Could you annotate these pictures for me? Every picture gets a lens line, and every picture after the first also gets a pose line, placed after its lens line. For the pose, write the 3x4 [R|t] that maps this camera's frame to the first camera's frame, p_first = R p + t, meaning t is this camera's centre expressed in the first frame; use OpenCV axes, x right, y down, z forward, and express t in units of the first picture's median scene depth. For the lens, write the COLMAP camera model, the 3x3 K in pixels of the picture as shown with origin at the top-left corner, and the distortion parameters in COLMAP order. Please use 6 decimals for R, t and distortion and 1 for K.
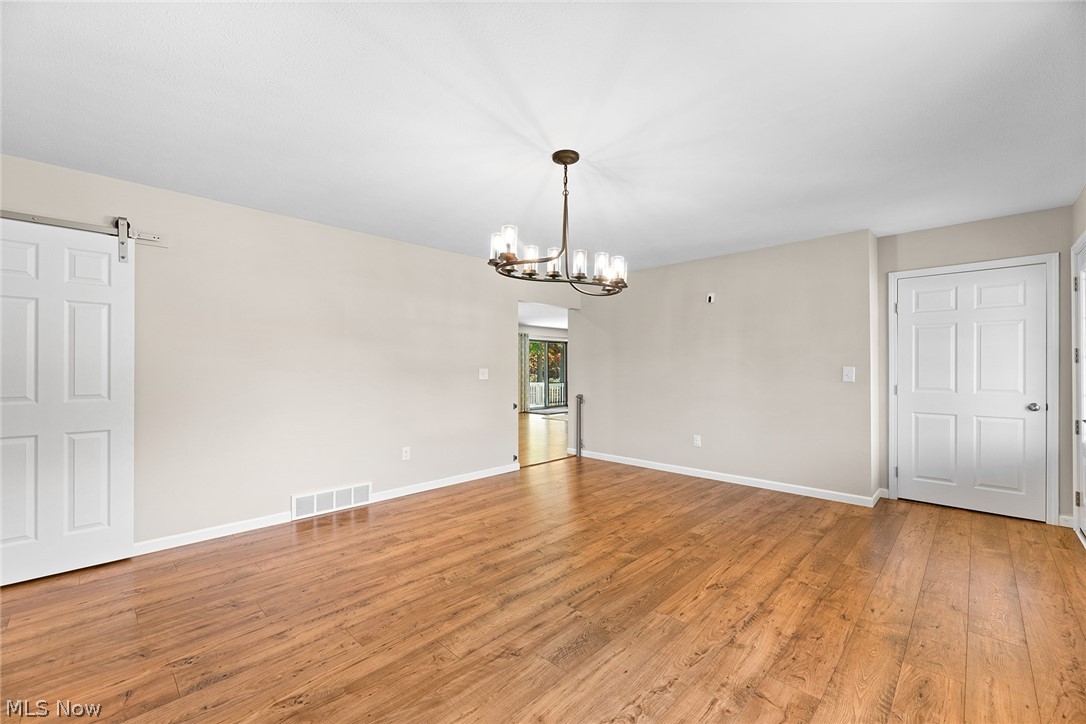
lens RADIAL K [[445.1, 0, 549.6], [0, 445.1, 363.6], [0, 0, 1]] dist [-0.001610, 0.000264]
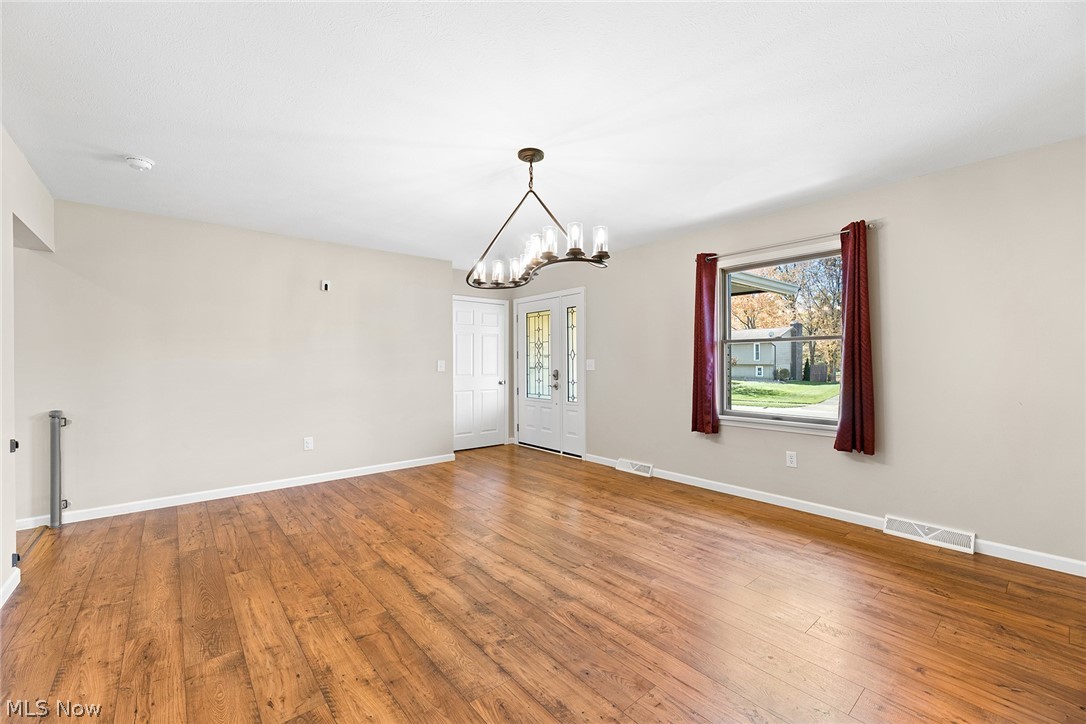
lens RADIAL K [[445.1, 0, 549.6], [0, 445.1, 363.6], [0, 0, 1]] dist [-0.001610, 0.000264]
pose [[0.097674, -0.003707, 0.995212, -0.893017], [-0.007053, 0.999965, 0.004417, 0.012879], [-0.995193, -0.007451, 0.097645, 0.781352]]
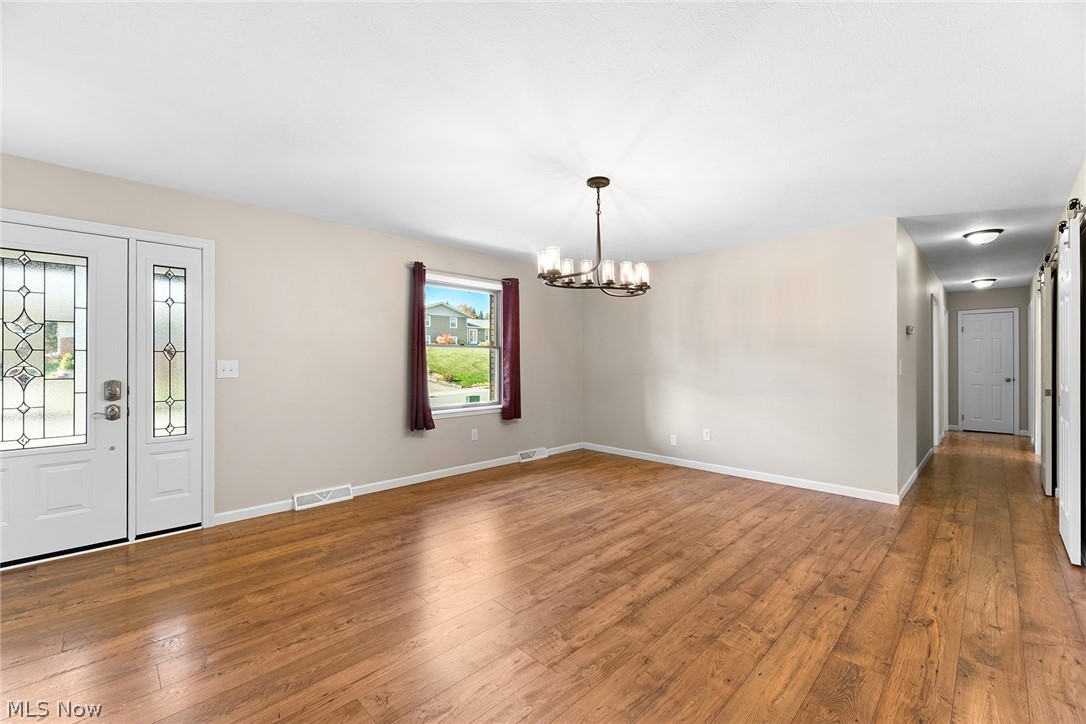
lens RADIAL K [[445.1, 0, 549.6], [0, 445.1, 363.6], [0, 0, 1]] dist [-0.001610, 0.000264]
pose [[-0.999790, 0.003731, 0.020157, 0.129539], [0.003591, 0.999969, -0.006950, 0.021544], [-0.020182, -0.006876, -0.999773, 1.976075]]
